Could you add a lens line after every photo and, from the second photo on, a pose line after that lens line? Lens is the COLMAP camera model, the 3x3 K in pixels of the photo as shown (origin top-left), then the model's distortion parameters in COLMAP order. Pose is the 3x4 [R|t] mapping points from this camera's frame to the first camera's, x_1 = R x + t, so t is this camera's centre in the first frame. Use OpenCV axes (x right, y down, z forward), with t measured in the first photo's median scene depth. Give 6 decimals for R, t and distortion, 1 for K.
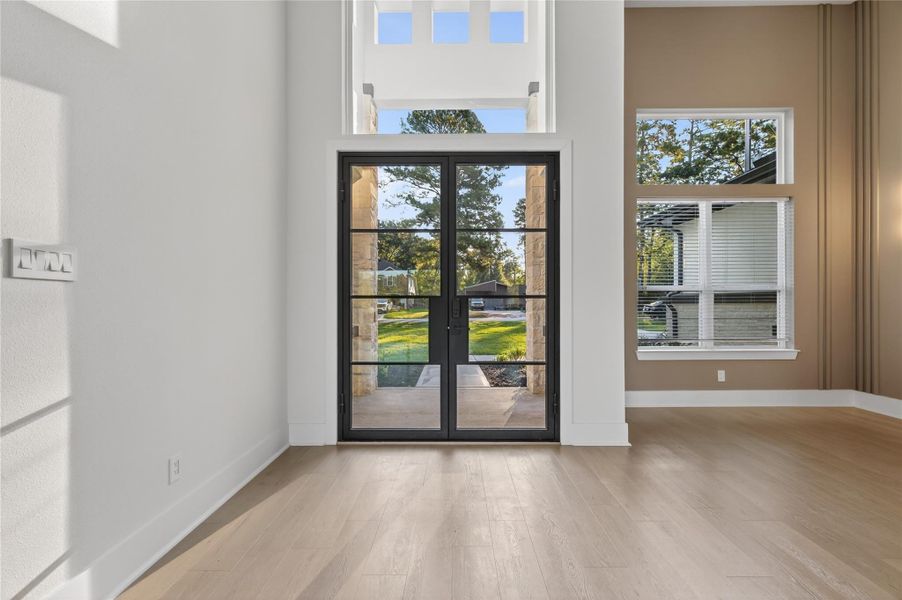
lens RADIAL K [[409.0, 0, 450.3], [0, 409.0, 303.8], [0, 0, 1]] dist [0.003012, 0.000447]
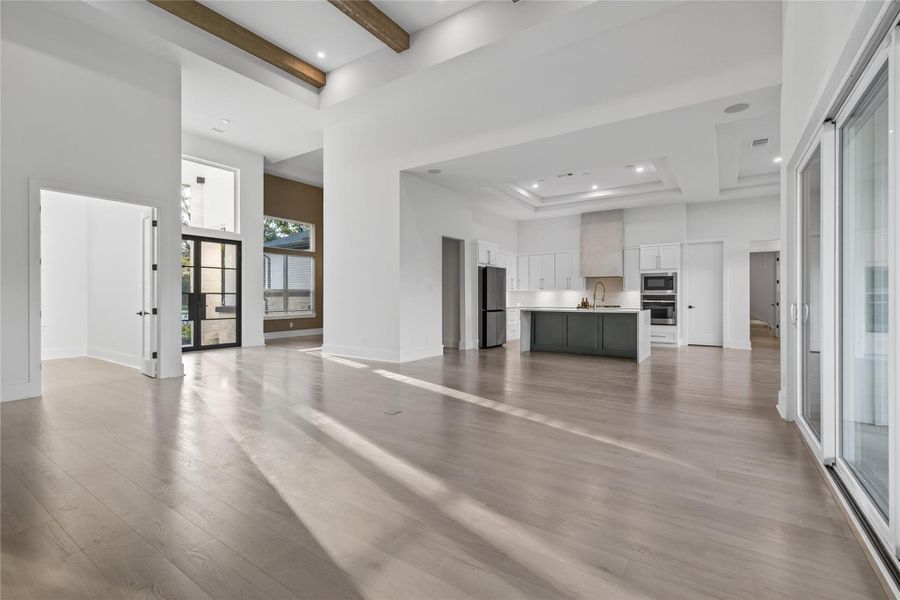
lens RADIAL K [[405.6, 0, 449.4], [0, 405.6, 295.1], [0, 0, 1]] dist [0.019603, 0.000080]
pose [[0.556161, 0.005586, 0.831056, -0.901157], [-0.002330, 0.999984, -0.005163, 0.001682], [-0.831072, 0.000935, 0.556165, -1.233333]]
